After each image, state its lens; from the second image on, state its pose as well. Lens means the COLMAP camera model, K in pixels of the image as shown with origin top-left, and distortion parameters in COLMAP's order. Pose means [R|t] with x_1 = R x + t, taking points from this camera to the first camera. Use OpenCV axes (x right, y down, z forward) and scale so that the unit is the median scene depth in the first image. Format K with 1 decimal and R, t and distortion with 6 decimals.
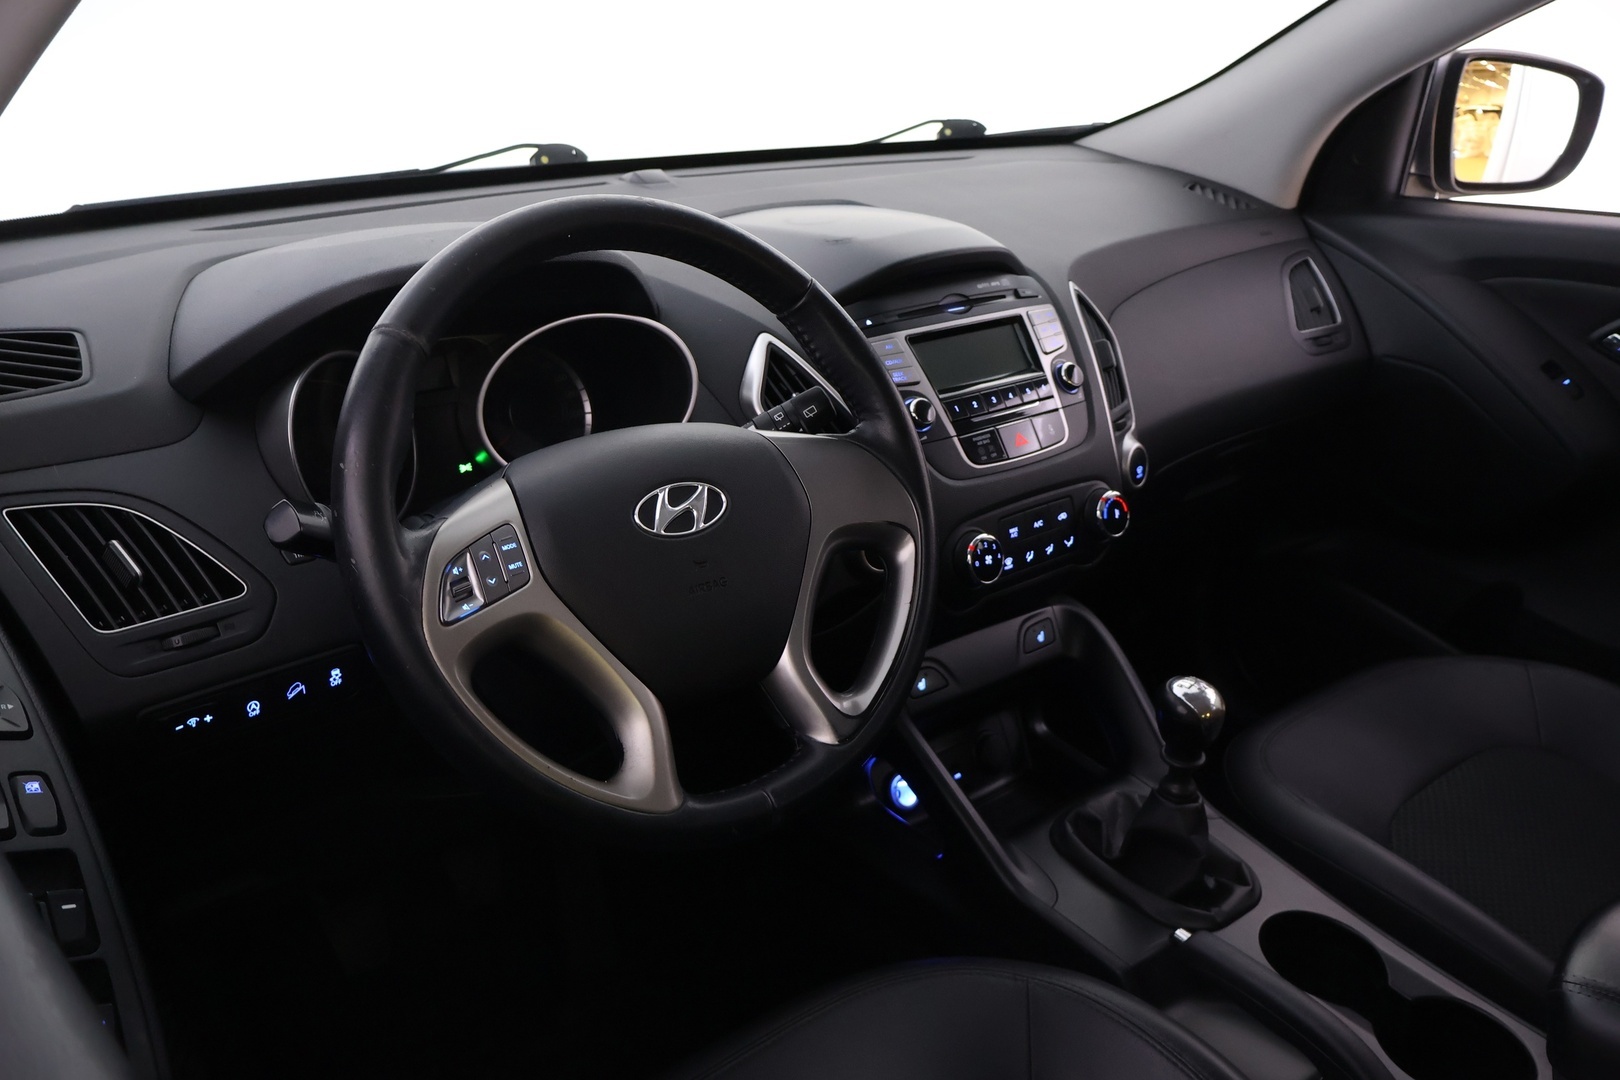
lens RADIAL K [[1383.0, 0, 810.0], [0, 1383.0, 540.0], [0, 0, 1]] dist [0.015686, 0.001388]
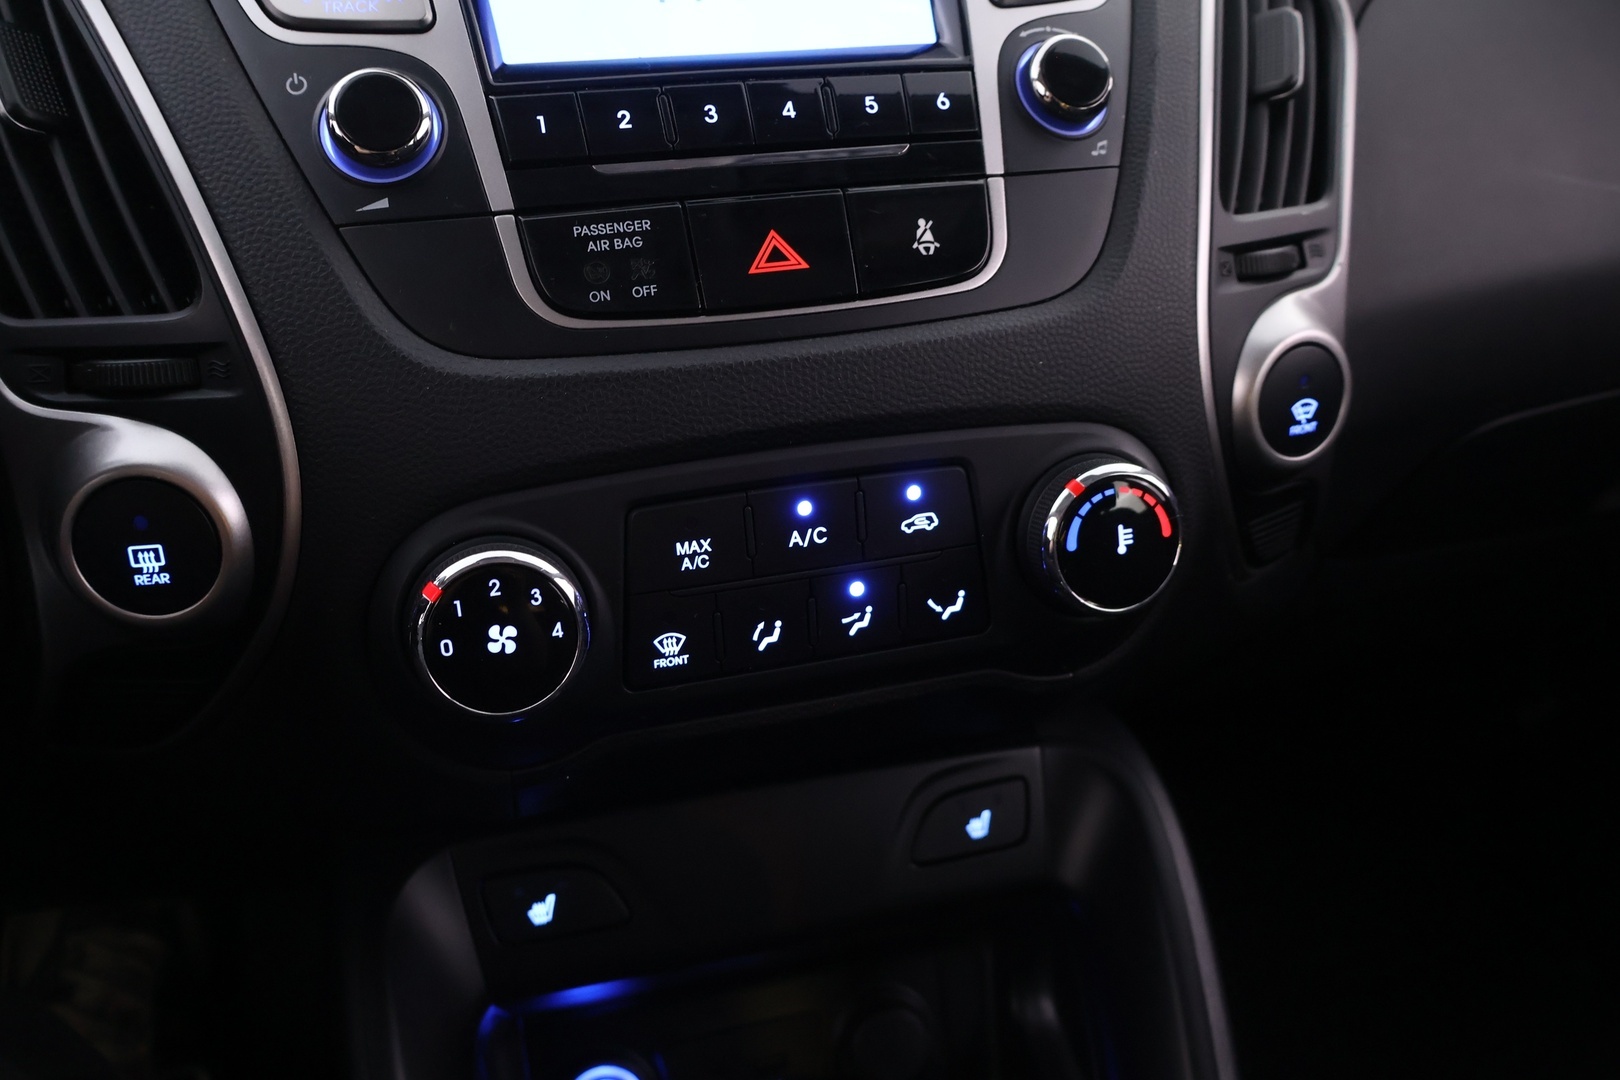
lens RADIAL K [[1383.0, 0, 810.0], [0, 1383.0, 540.0], [0, 0, 1]] dist [0.015686, 0.001388]
pose [[0.919496, 0.158170, -0.359874, 0.261551], [-0.130193, 0.986345, 0.100865, -0.039895], [0.370914, -0.045892, 0.927533, 0.676569]]
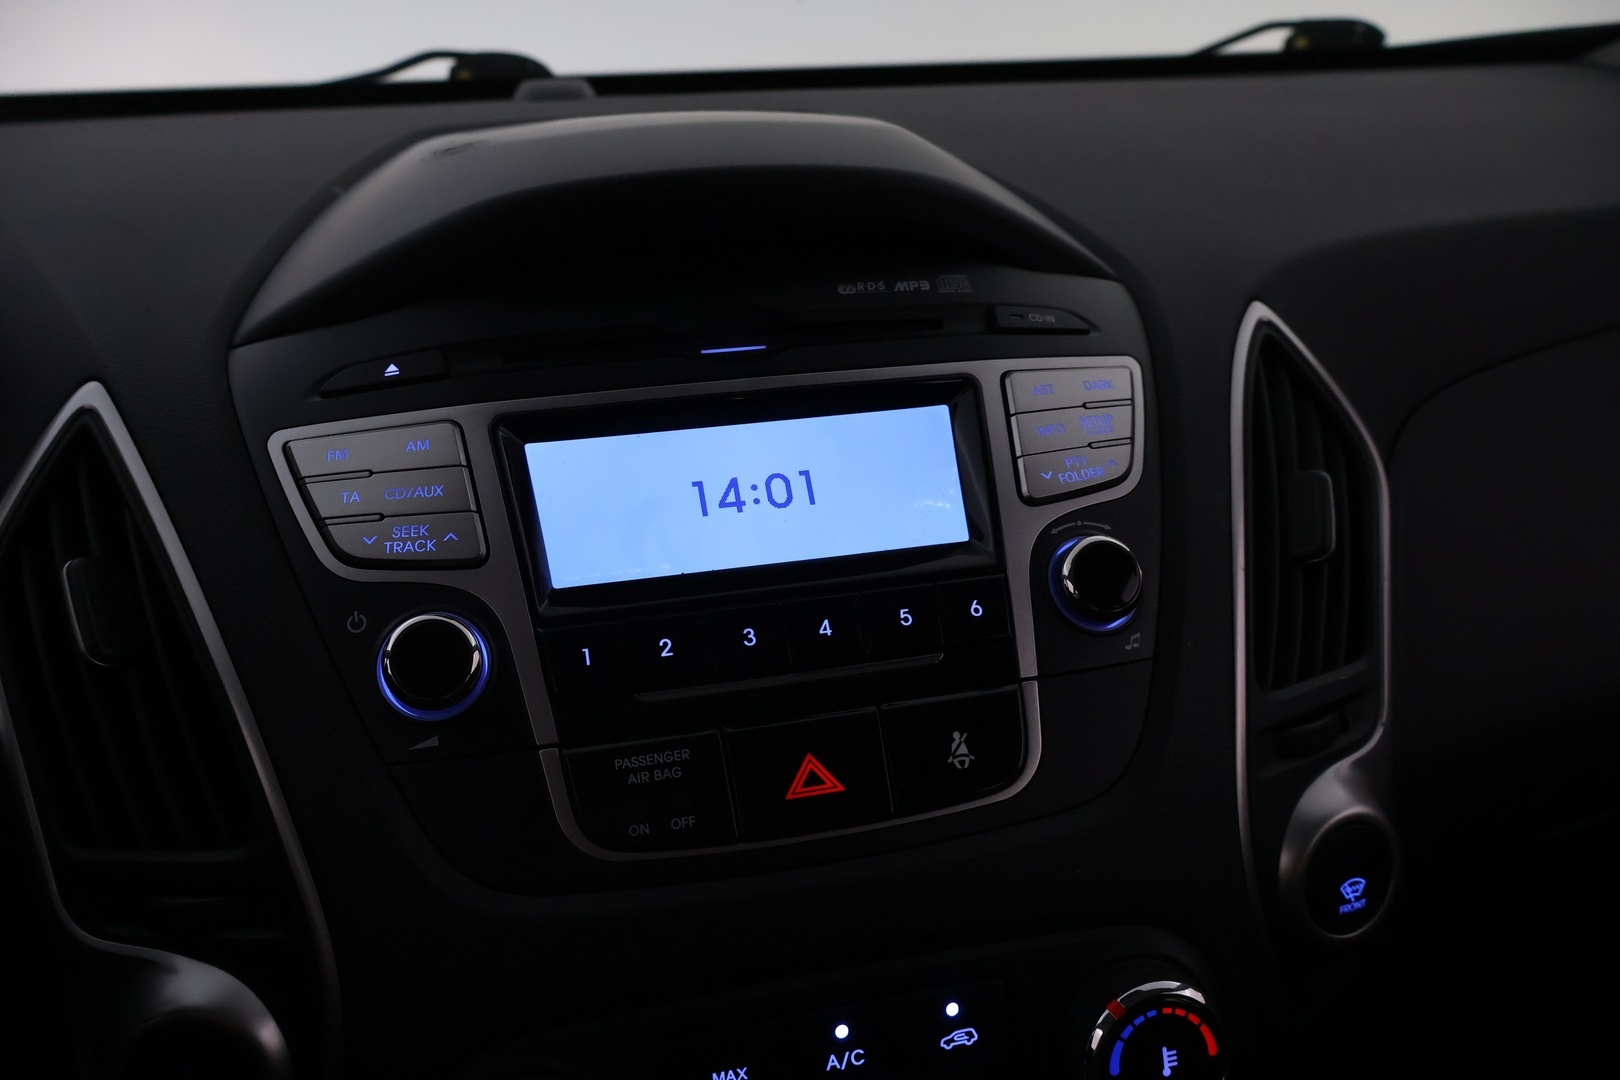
lens RADIAL K [[1383.0, 0, 810.0], [0, 1383.0, 540.0], [0, 0, 1]] dist [0.015686, 0.001388]
pose [[0.900288, 0.109055, -0.421413, 0.259759], [-0.124079, 0.992238, -0.008300, -0.115233], [0.417237, 0.059761, 0.906831, 0.674464]]
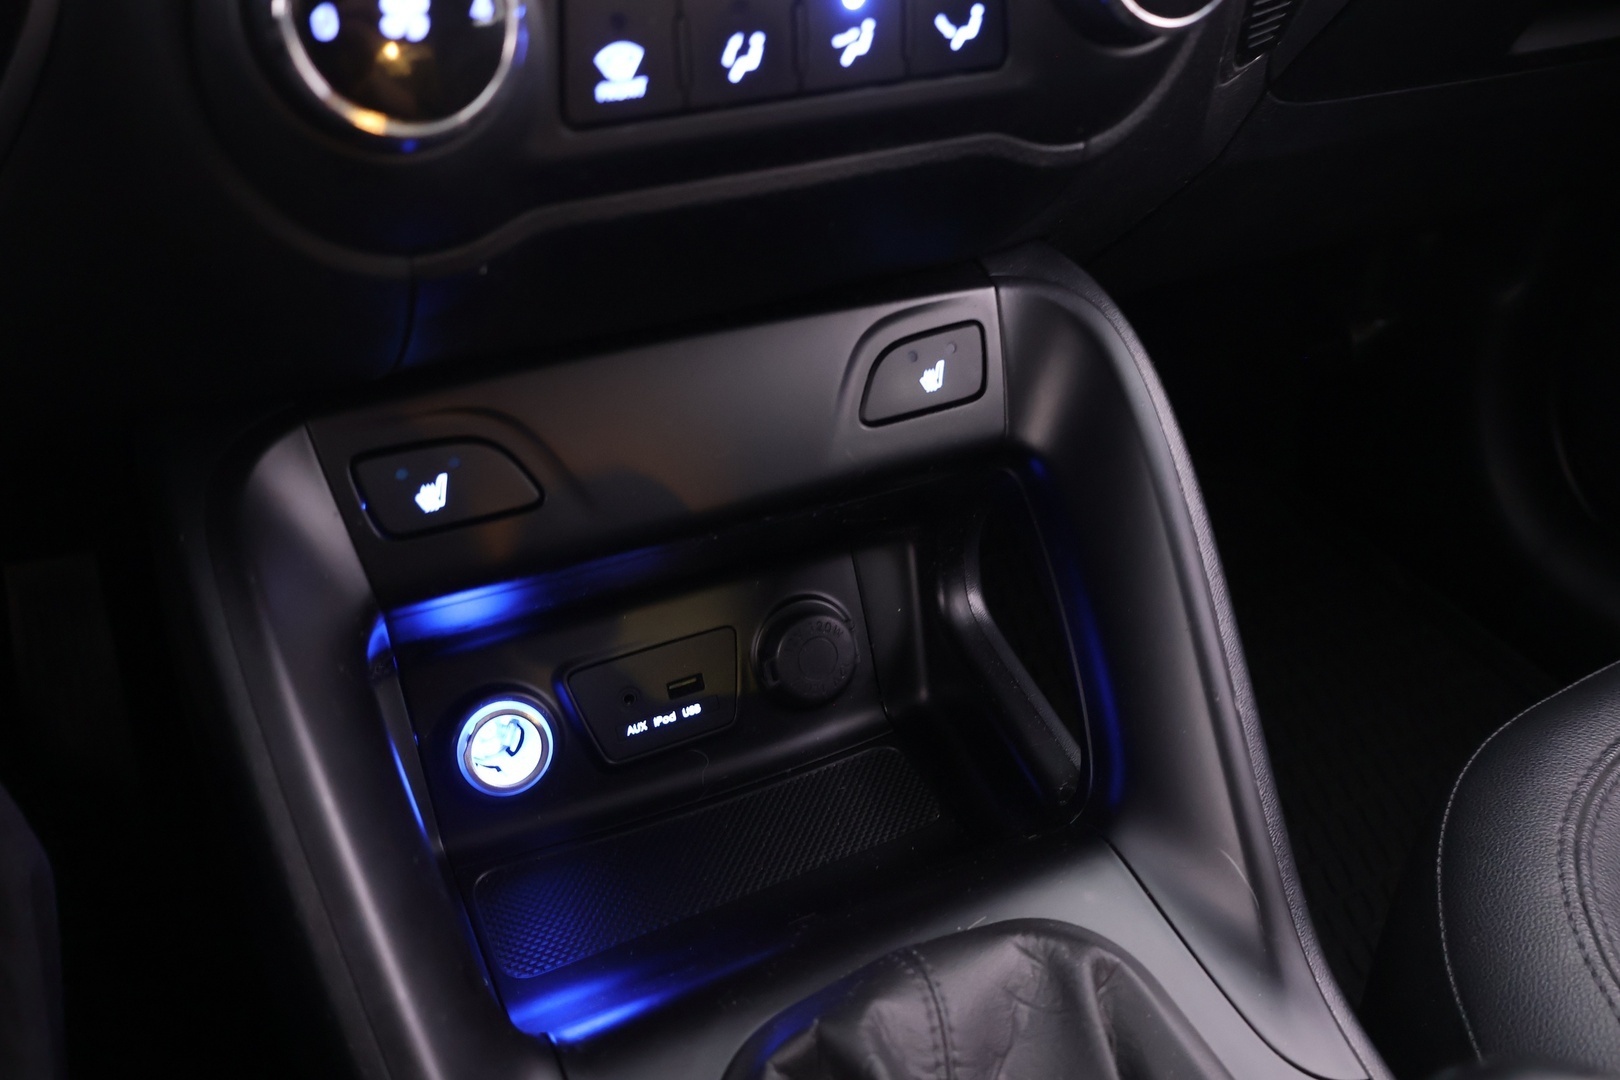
lens RADIAL K [[1383.0, 0, 810.0], [0, 1383.0, 540.0], [0, 0, 1]] dist [0.015686, 0.001388]
pose [[0.975476, 0.149092, -0.161918, 0.208557], [-0.103882, 0.960410, 0.258497, 0.027054], [0.194047, -0.235337, 0.952346, 0.716634]]
